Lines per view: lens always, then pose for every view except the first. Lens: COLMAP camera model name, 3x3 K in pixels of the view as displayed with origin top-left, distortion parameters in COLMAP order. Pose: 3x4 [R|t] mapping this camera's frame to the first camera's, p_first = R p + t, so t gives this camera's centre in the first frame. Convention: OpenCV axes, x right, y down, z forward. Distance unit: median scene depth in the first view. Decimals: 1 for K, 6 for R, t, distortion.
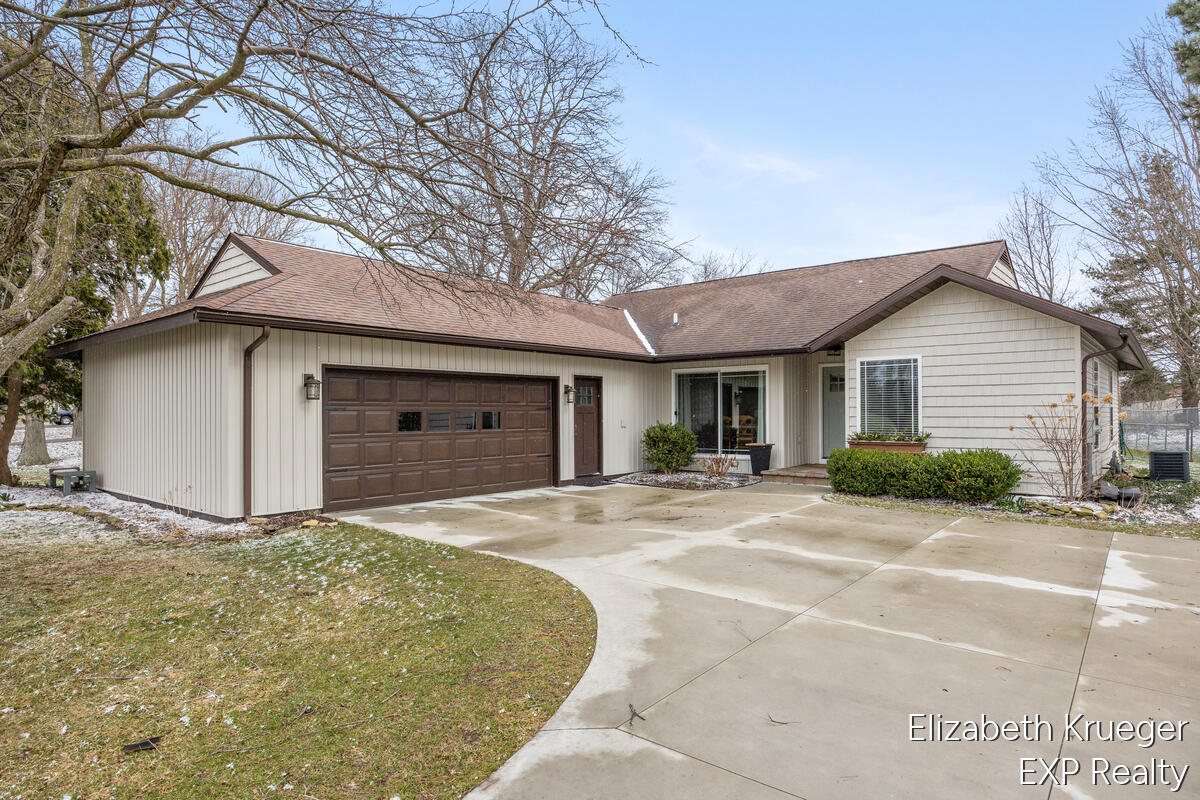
lens RADIAL K [[728.8, 0, 604.4], [0, 728.8, 395.6], [0, 0, 1]] dist [0.004727, 0.000168]
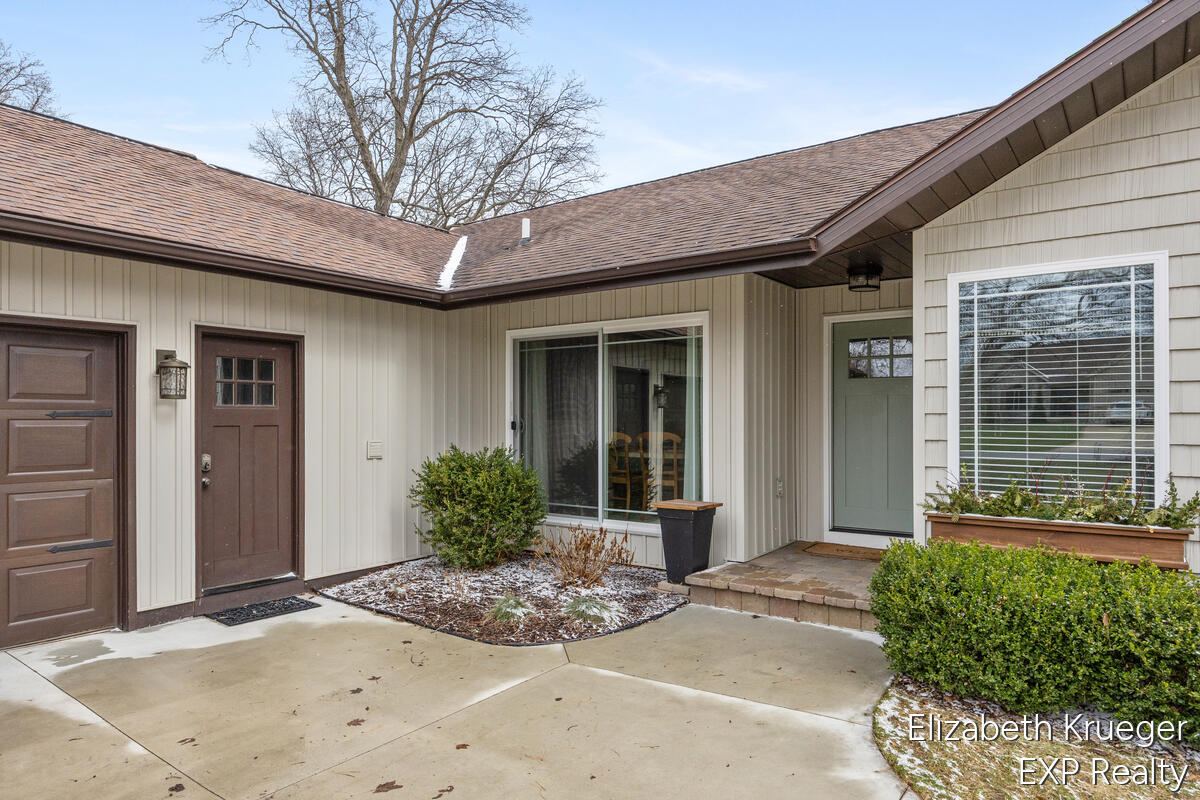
lens RADIAL K [[759.0, 0, 595.9], [0, 759.0, 403.5], [0, 0, 1]] dist [-0.010762, -0.000237]
pose [[0.999166, 0.005927, 0.040404, 0.144614], [-0.006007, 0.999980, 0.001837, 0.010062], [-0.040392, -0.002078, 0.999182, 0.575232]]
